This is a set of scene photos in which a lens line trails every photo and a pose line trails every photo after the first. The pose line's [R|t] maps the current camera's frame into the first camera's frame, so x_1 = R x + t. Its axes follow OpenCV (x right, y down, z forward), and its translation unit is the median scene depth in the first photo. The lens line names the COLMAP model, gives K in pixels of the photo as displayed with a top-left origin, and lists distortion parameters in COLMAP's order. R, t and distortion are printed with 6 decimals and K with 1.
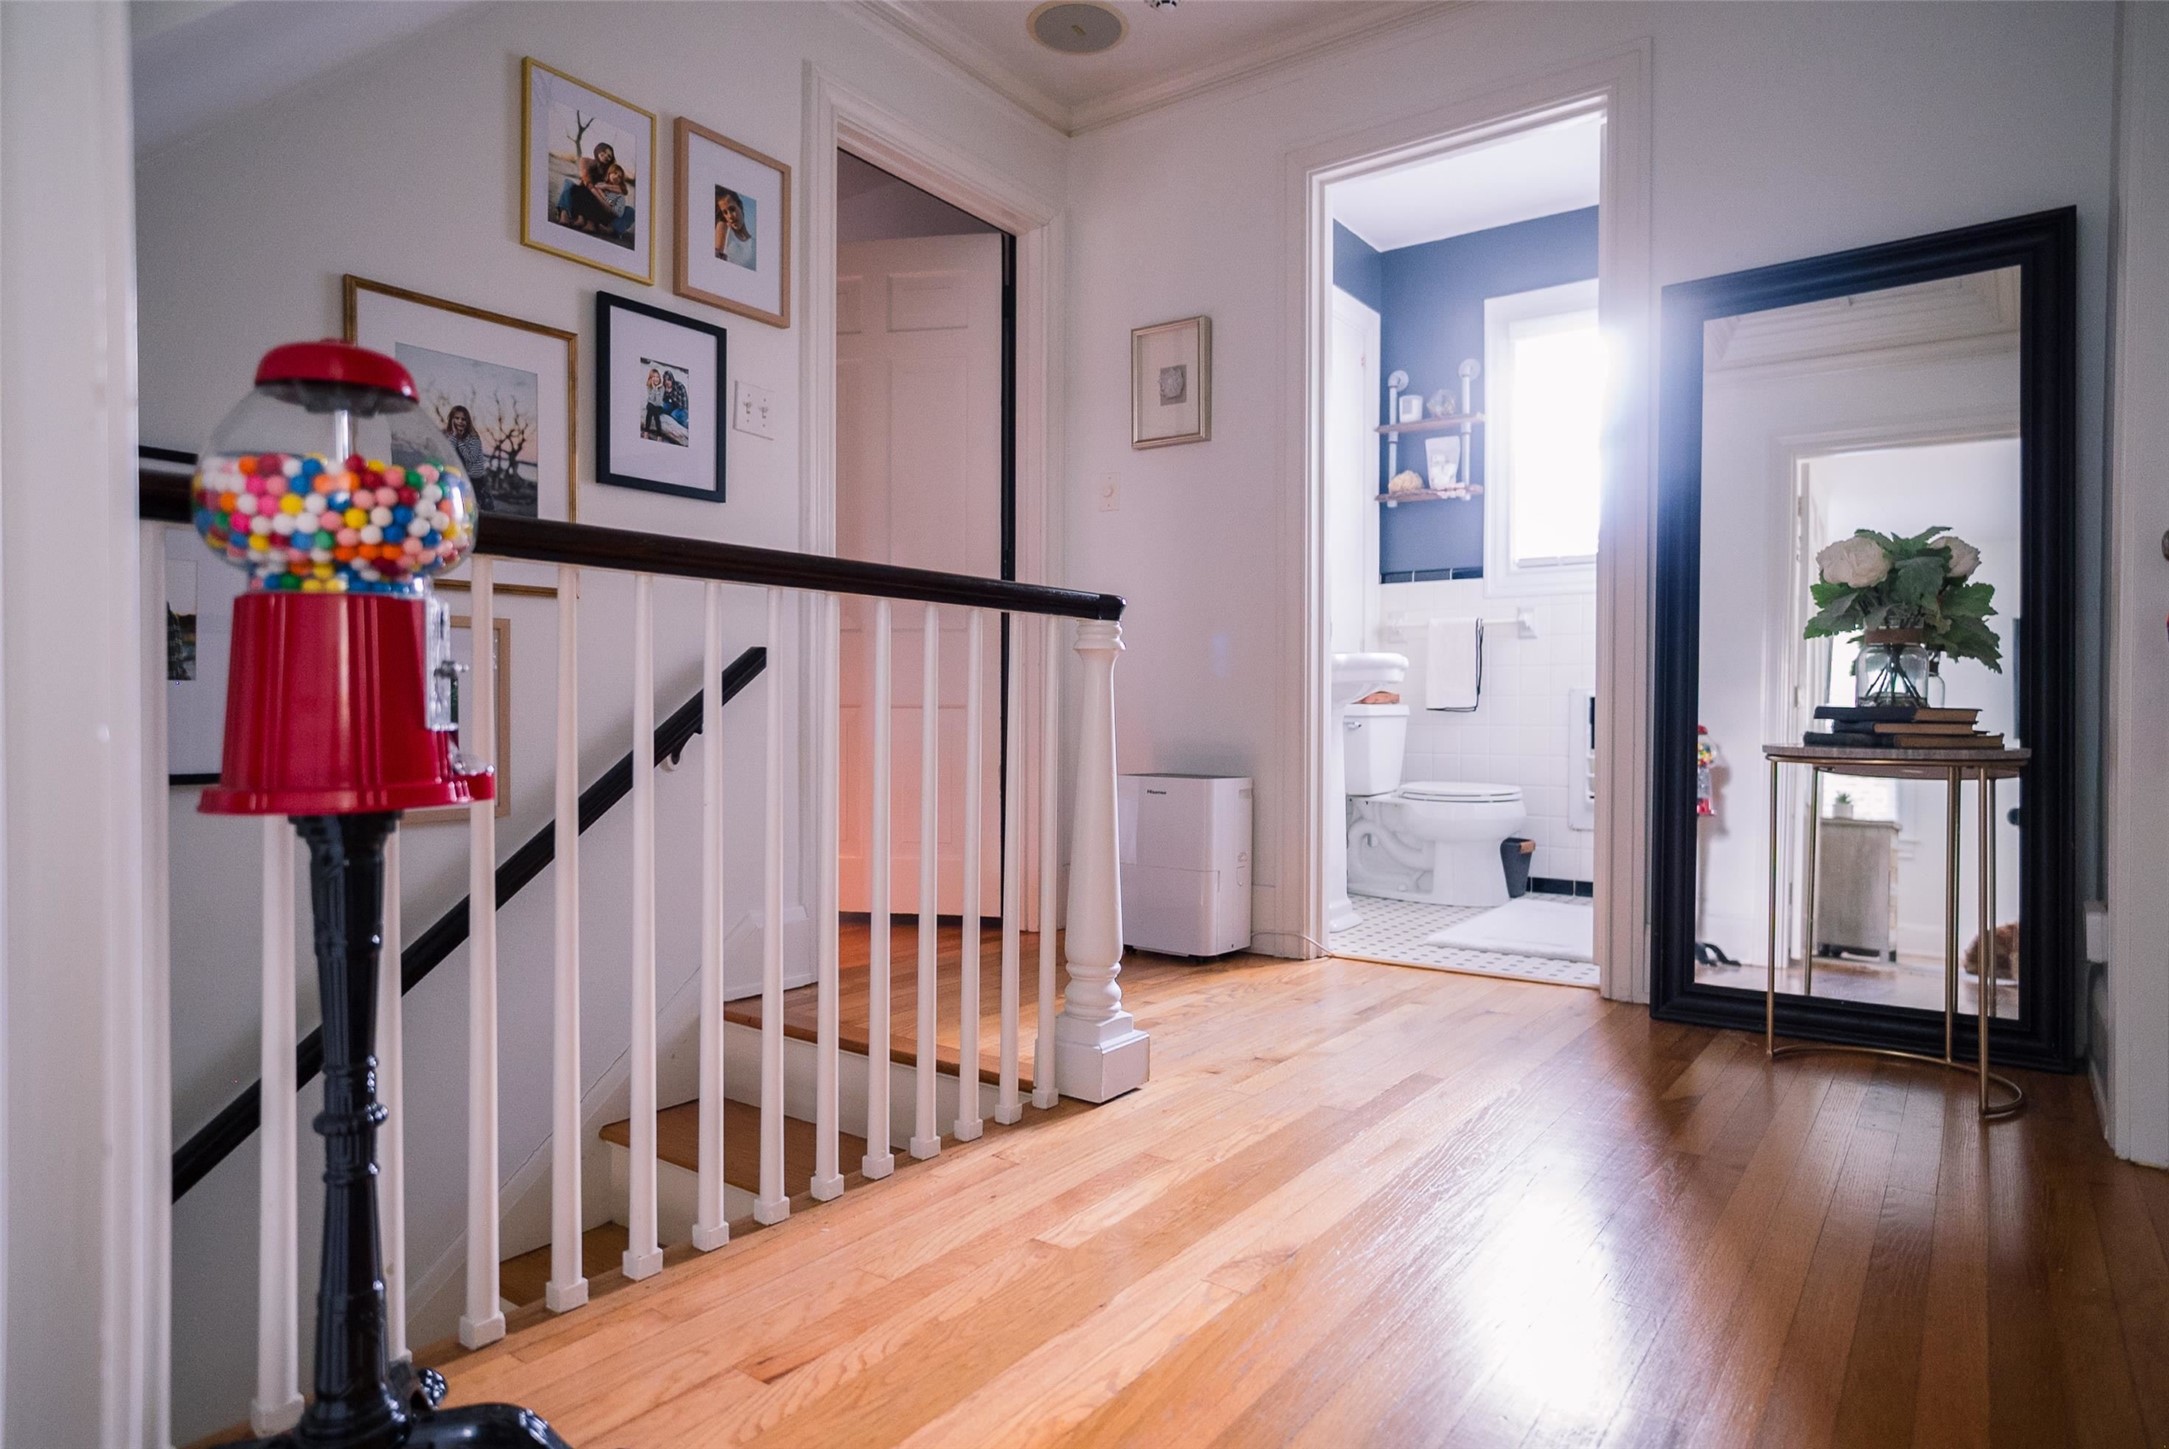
lens RADIAL K [[1232.5, 0, 1087.1], [0, 1232.5, 725.7], [0, 0, 1]] dist [-0.009097, -0.002225]
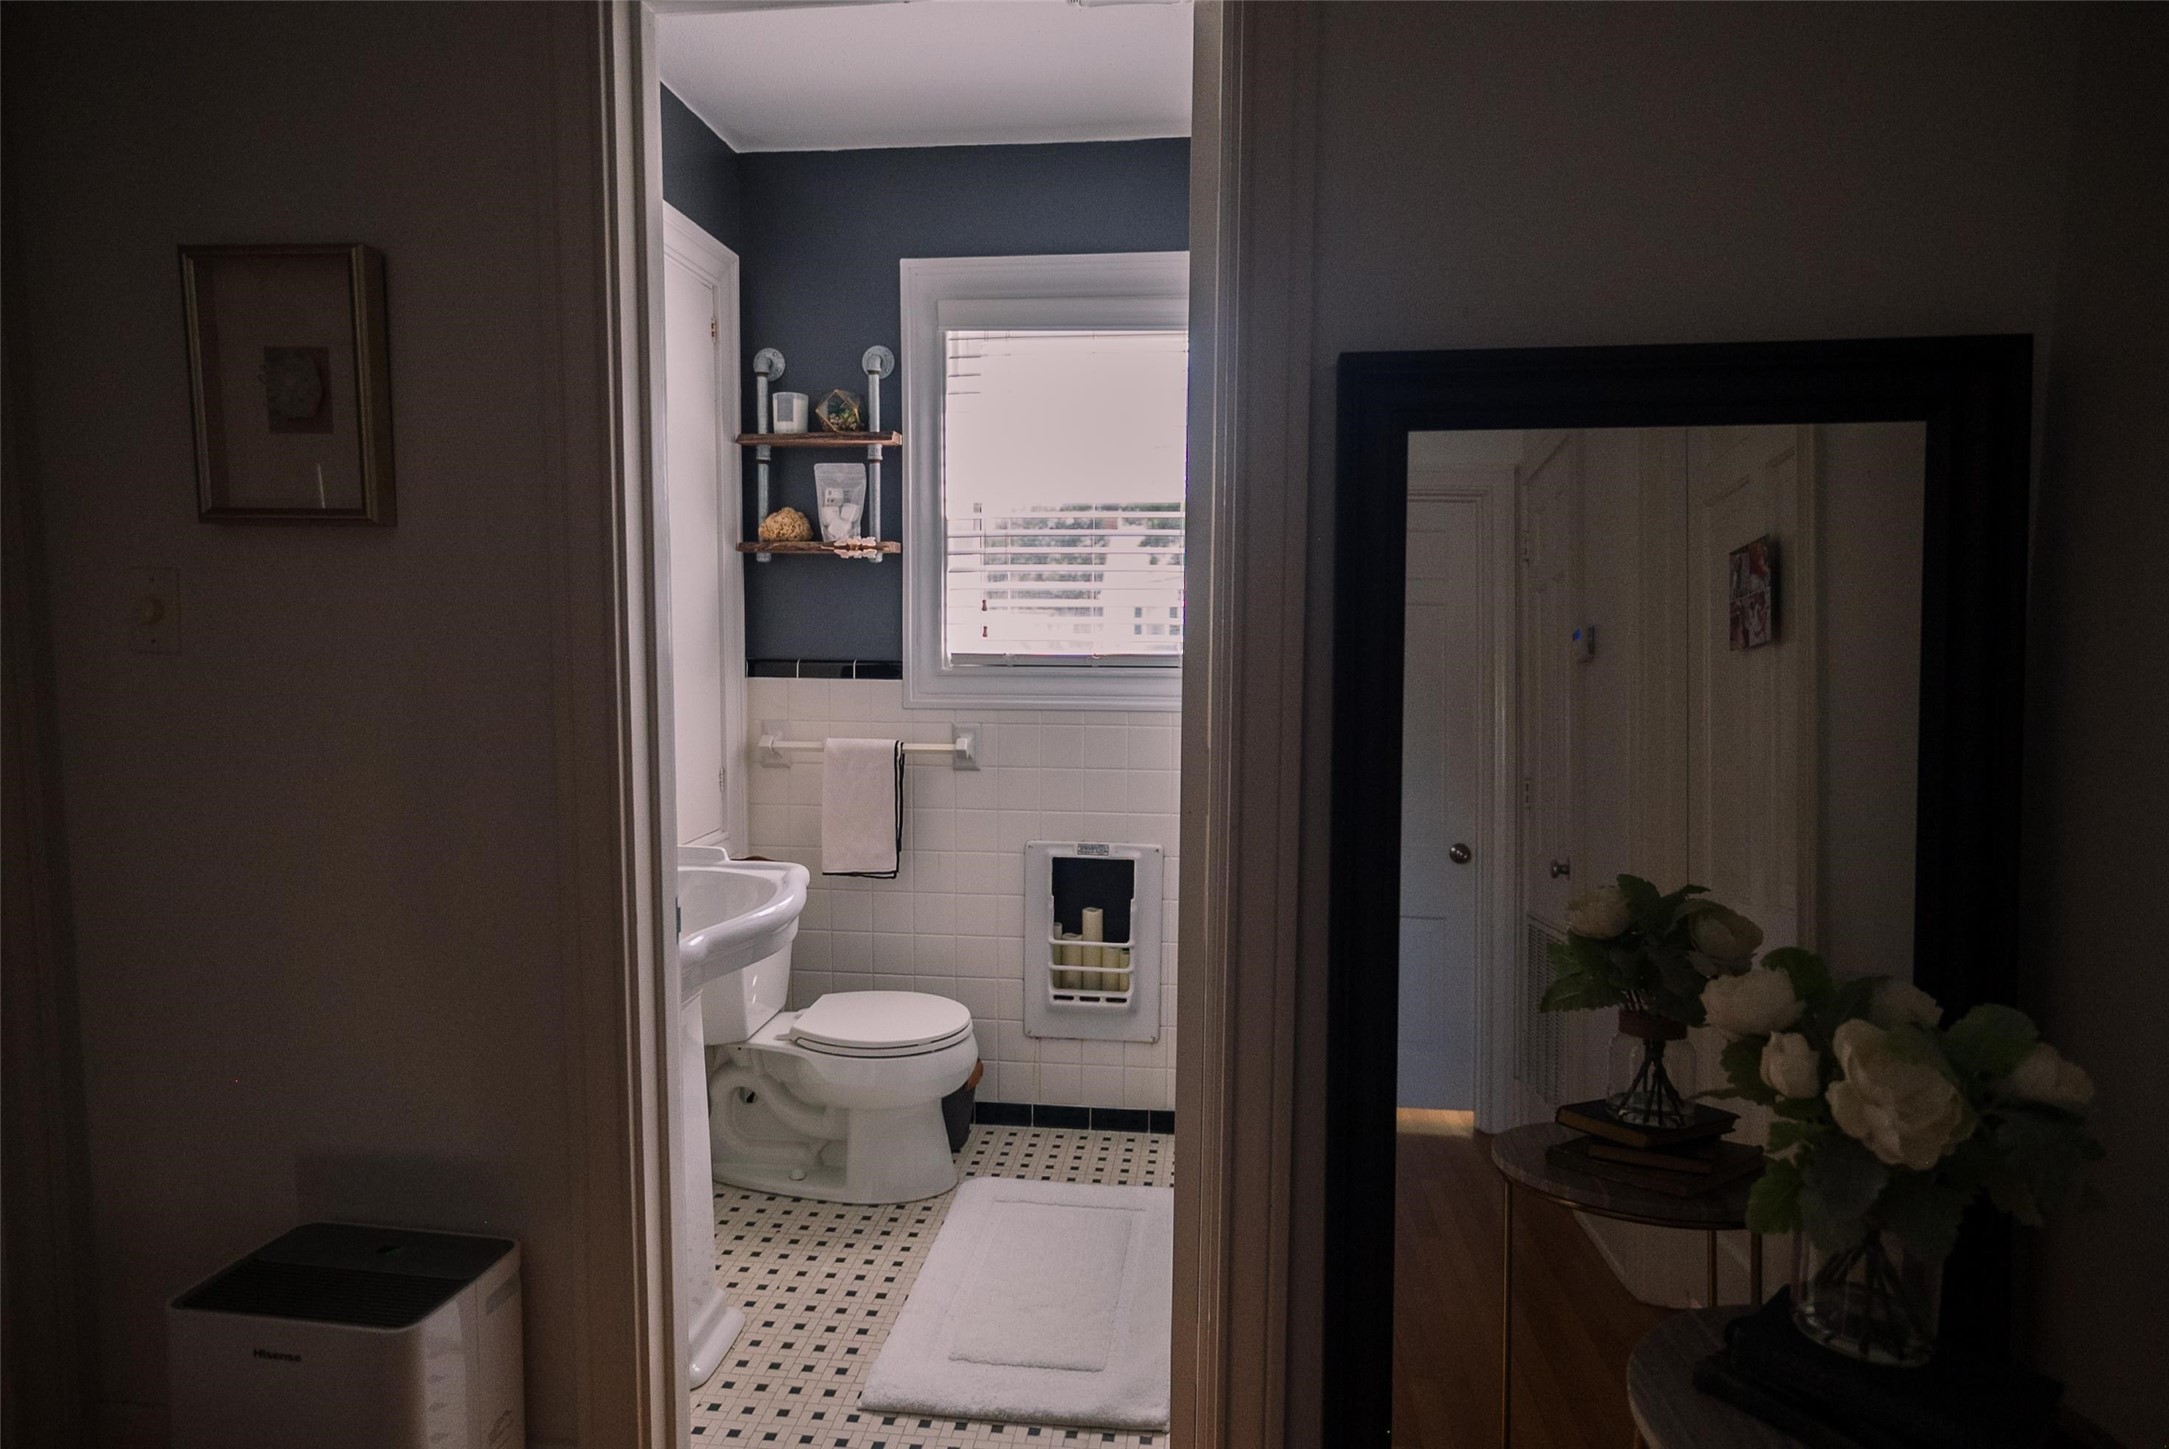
lens RADIAL K [[1232.5, 0, 1084.3], [0, 1232.5, 717.8], [0, 0, 1]] dist [-0.009097, -0.002225]
pose [[0.865959, -0.041021, 0.498430, 0.071839], [0.004202, 0.997192, 0.074768, -0.151627], [-0.500098, -0.062652, 0.863700, 0.371811]]
